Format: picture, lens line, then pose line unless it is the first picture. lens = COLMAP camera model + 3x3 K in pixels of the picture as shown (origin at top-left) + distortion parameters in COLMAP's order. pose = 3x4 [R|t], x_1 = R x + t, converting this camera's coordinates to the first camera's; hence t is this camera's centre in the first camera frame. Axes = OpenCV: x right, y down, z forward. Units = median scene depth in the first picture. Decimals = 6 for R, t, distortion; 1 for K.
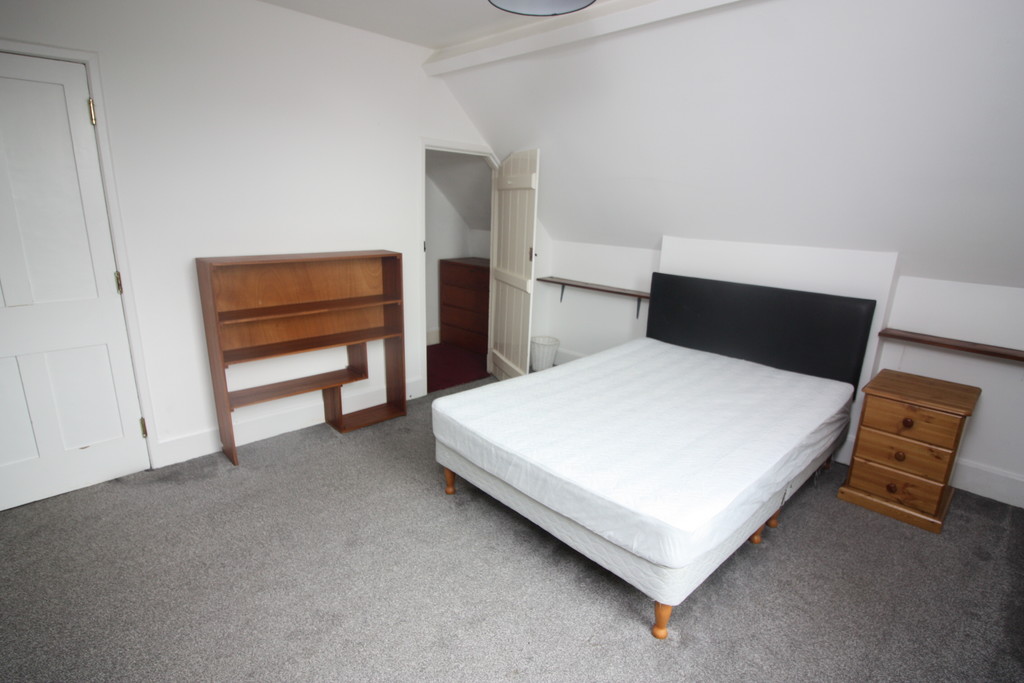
lens RADIAL K [[519.0, 0, 508.0], [0, 519.0, 344.5], [0, 0, 1]] dist [-0.002713, -0.010160]
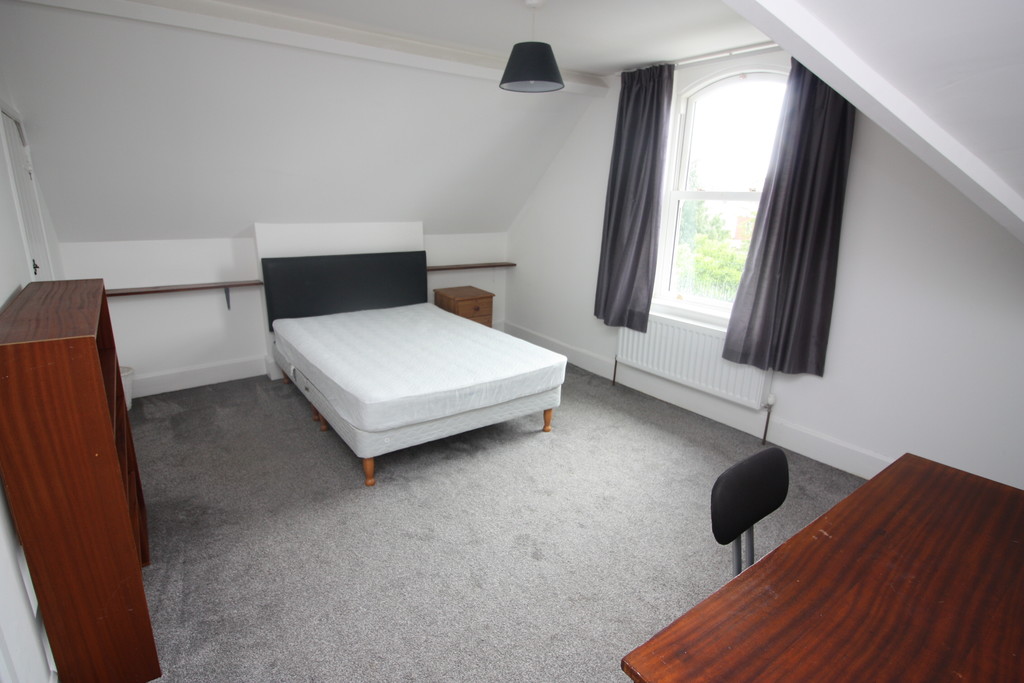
lens RADIAL K [[519.0, 0, 508.0], [0, 519.0, 344.5], [0, 0, 1]] dist [-0.002713, -0.010160]
pose [[0.143104, -0.299764, 0.943219, -1.032300], [0.244650, 0.934166, 0.259769, -0.189262], [-0.958993, 0.193585, 0.207020, 0.495702]]
